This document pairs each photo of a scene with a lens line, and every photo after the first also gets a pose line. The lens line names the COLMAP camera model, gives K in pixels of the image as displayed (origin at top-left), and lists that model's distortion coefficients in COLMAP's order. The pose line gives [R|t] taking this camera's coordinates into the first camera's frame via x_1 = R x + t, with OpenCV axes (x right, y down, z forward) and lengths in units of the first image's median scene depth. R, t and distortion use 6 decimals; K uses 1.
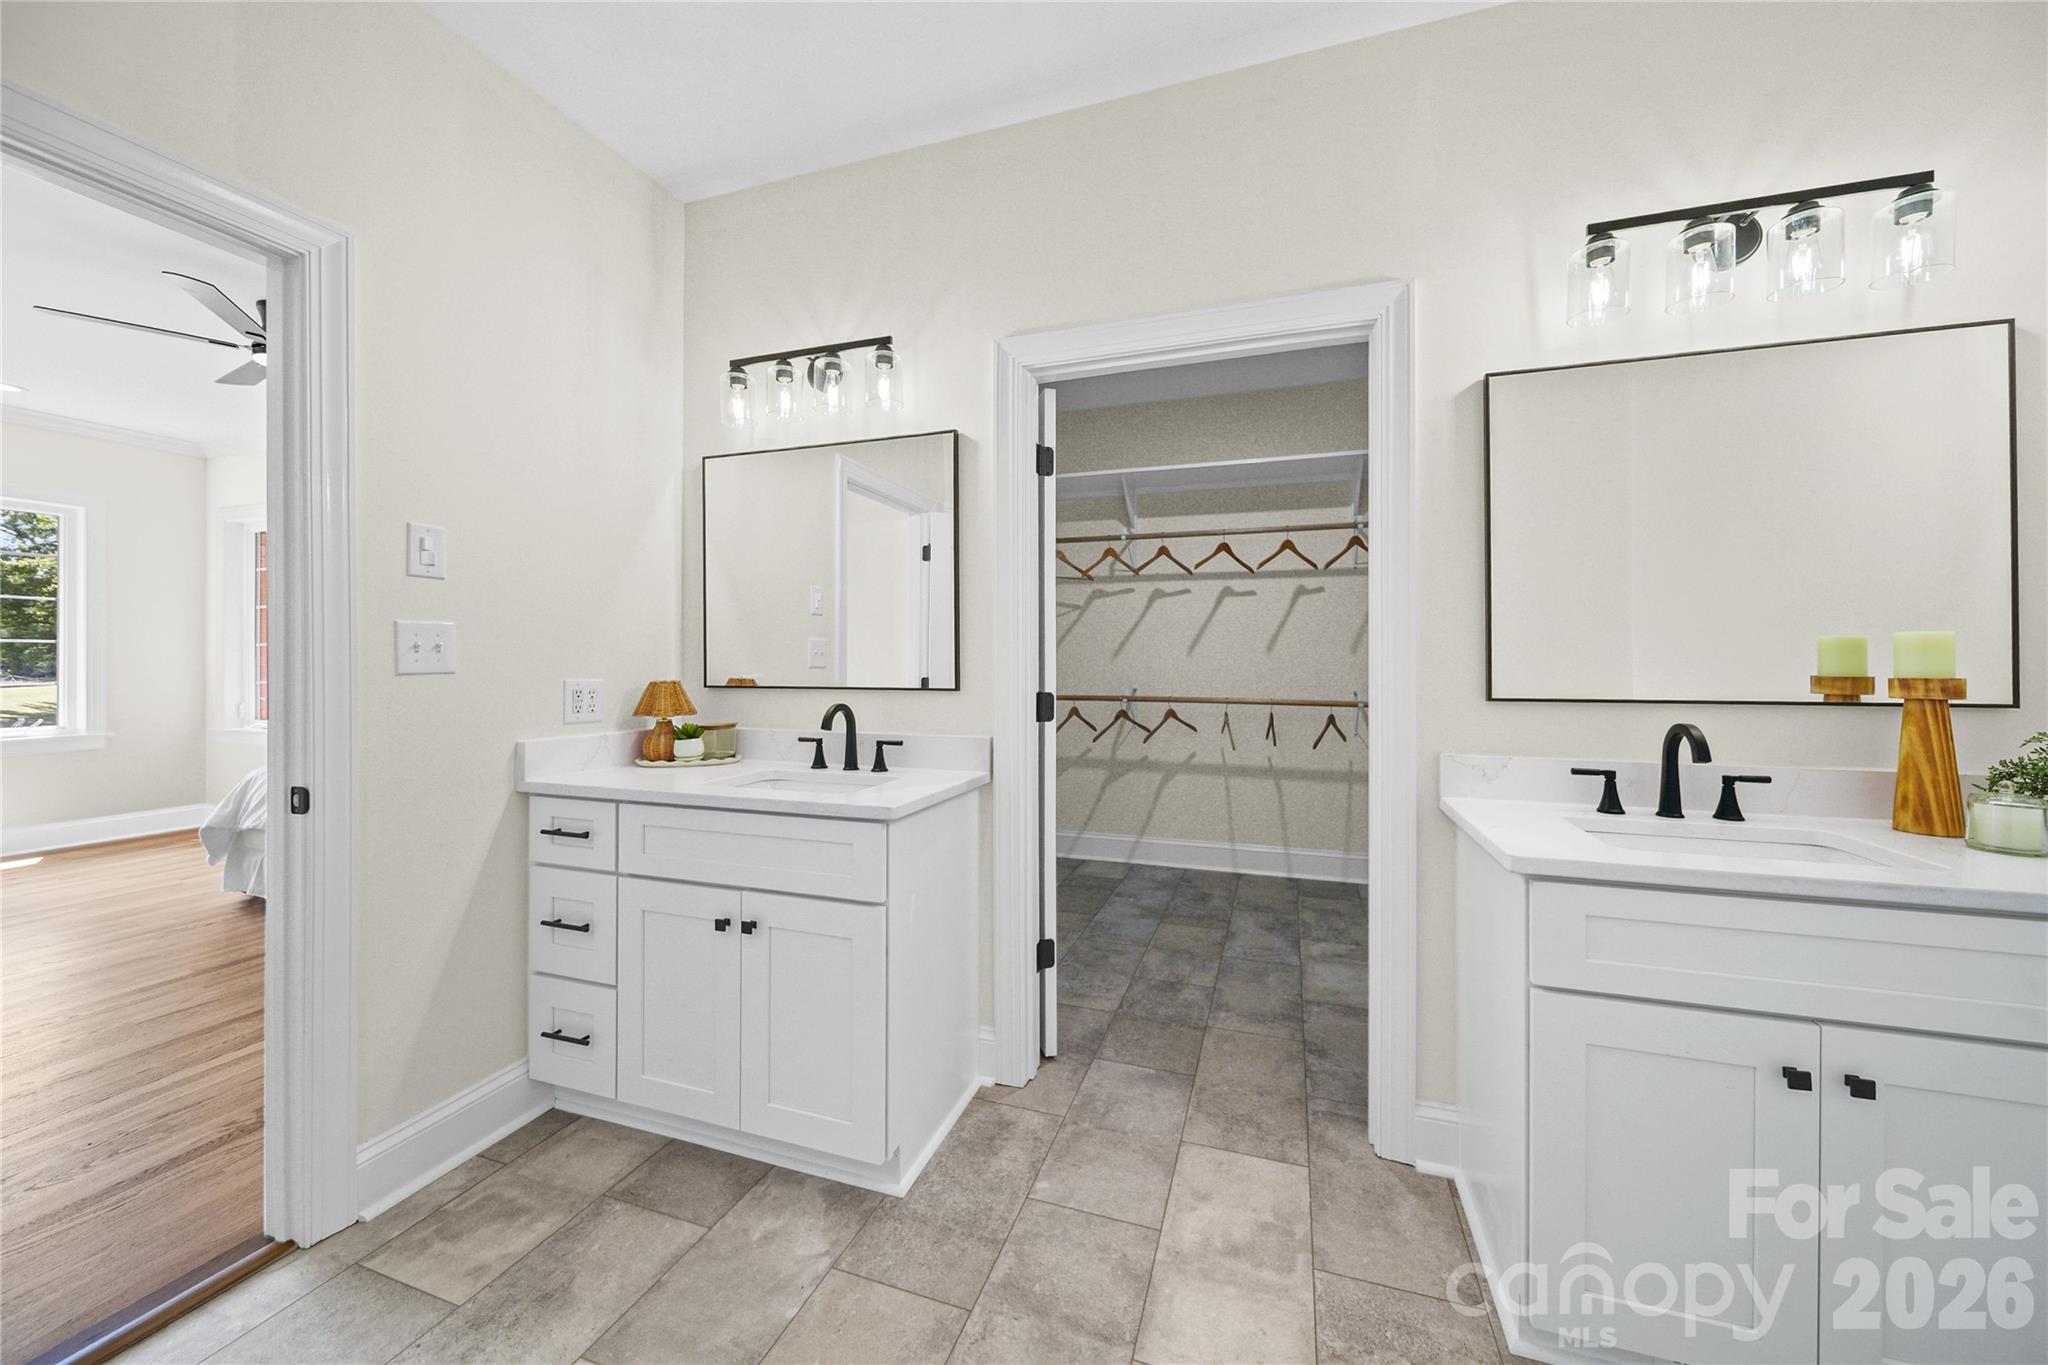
lens RADIAL K [[733.7, 0, 1034.4], [0, 733.7, 667.0], [0, 0, 1]] dist [0.001126, -0.000160]
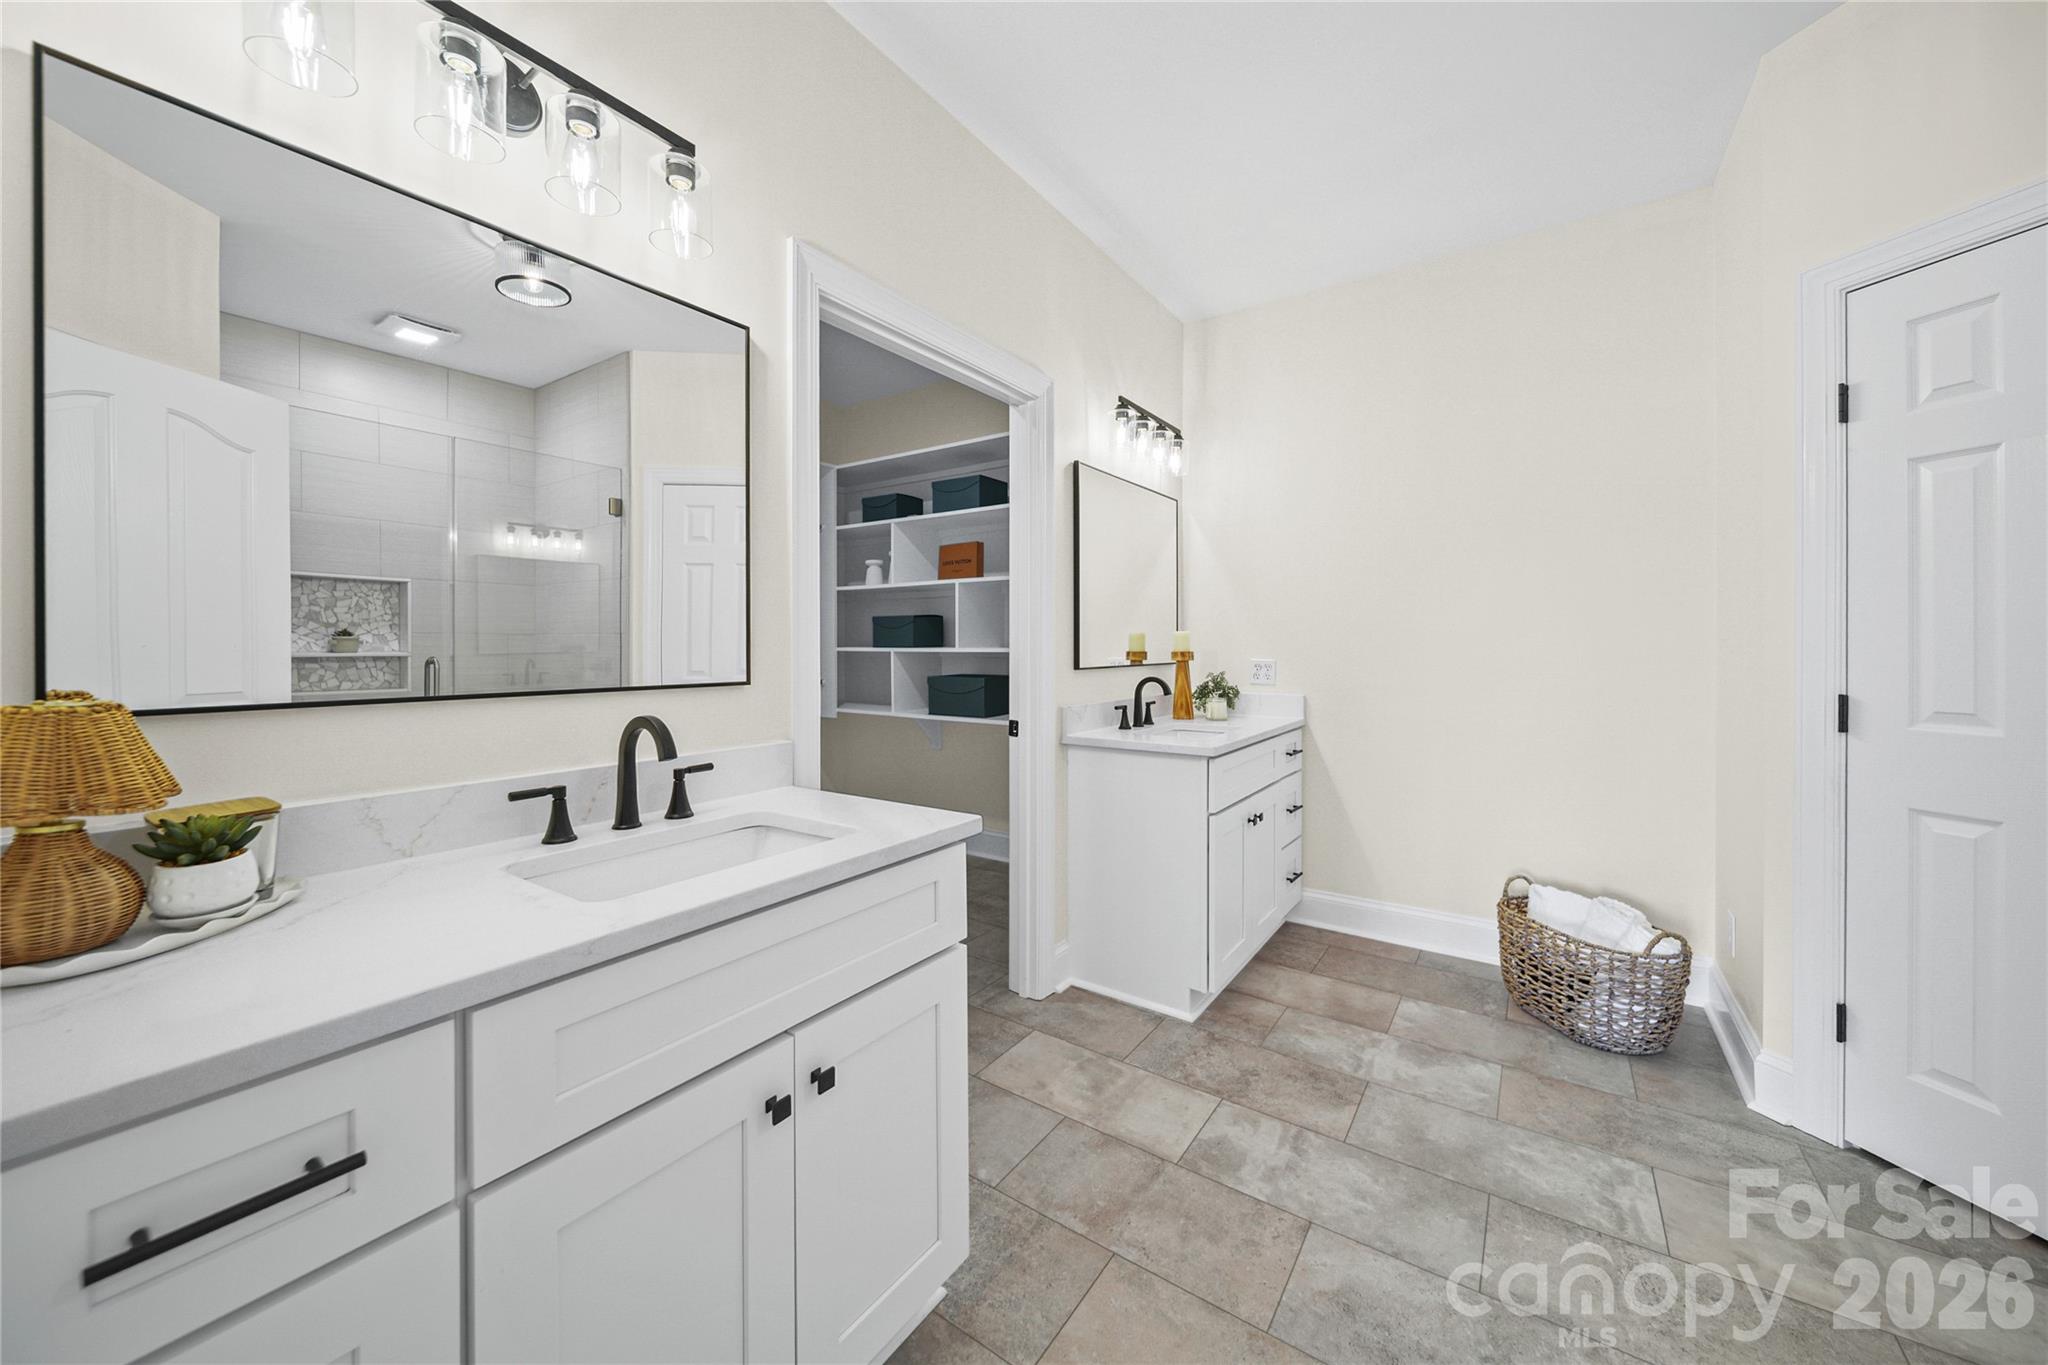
lens RADIAL K [[733.7, 0, 1051.9], [0, 733.7, 647.1], [0, 0, 1]] dist [0.001126, -0.000160]
pose [[0.266190, -0.004971, 0.963908, -0.931827], [0.002504, 0.999987, 0.004466, -0.009476], [-0.963917, 0.001225, 0.266199, 0.656680]]
